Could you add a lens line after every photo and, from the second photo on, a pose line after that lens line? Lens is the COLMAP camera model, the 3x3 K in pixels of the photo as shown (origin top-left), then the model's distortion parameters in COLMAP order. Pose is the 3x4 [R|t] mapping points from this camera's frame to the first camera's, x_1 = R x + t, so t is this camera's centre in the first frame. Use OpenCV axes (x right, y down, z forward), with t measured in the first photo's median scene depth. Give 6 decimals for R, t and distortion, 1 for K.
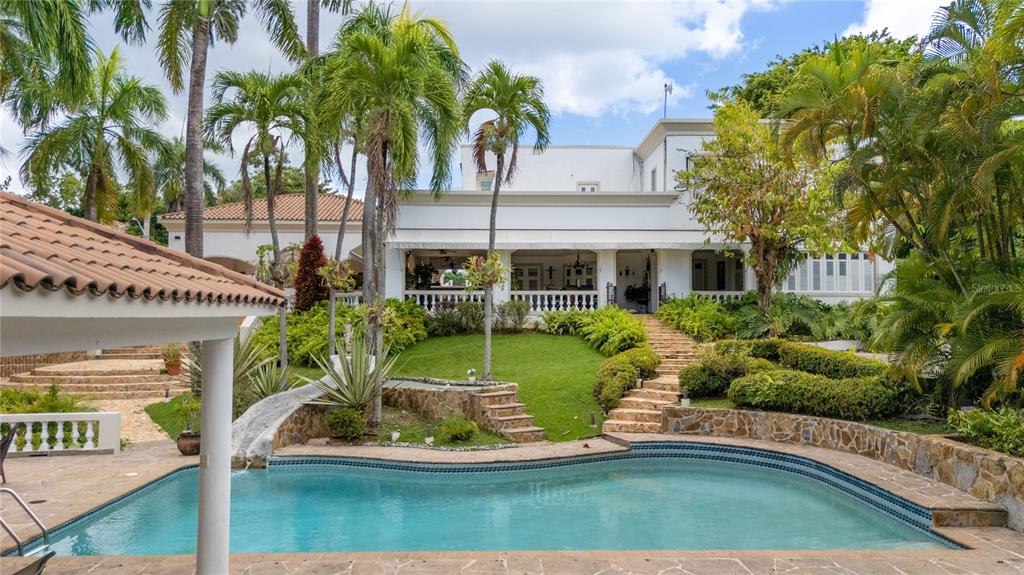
lens RADIAL K [[724.4, 0, 512.0], [0, 724.4, 287.5], [0, 0, 1]] dist [0.004010, 0.001175]
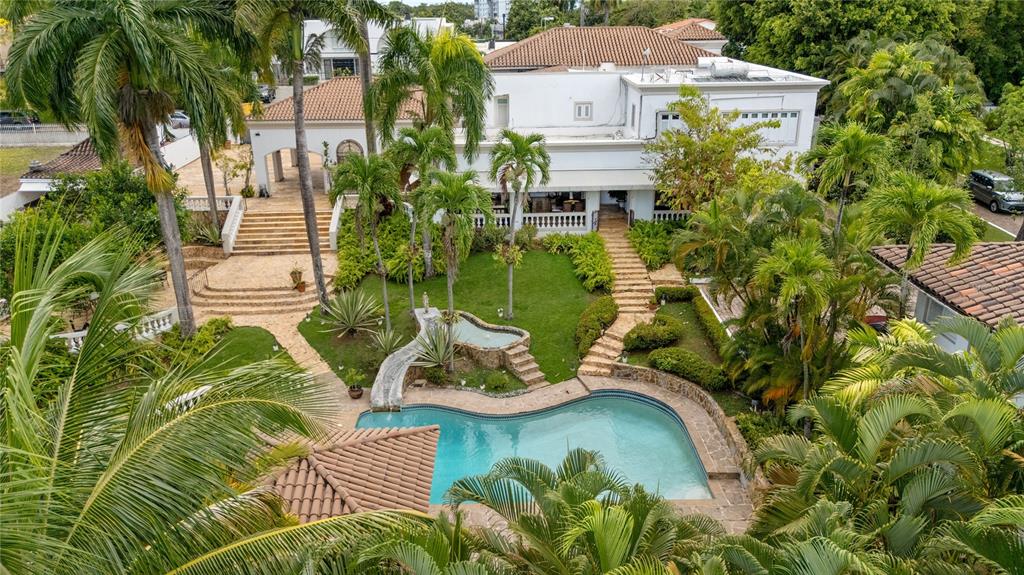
lens RADIAL K [[725.6, 0, 509.3], [0, 725.6, 279.2], [0, 0, 1]] dist [0.000998, -0.006946]
pose [[0.999843, -0.009320, -0.015098, -0.008707], [0.014554, 0.917512, 0.397441, -0.443221], [0.010149, -0.397598, 0.917504, -0.334972]]
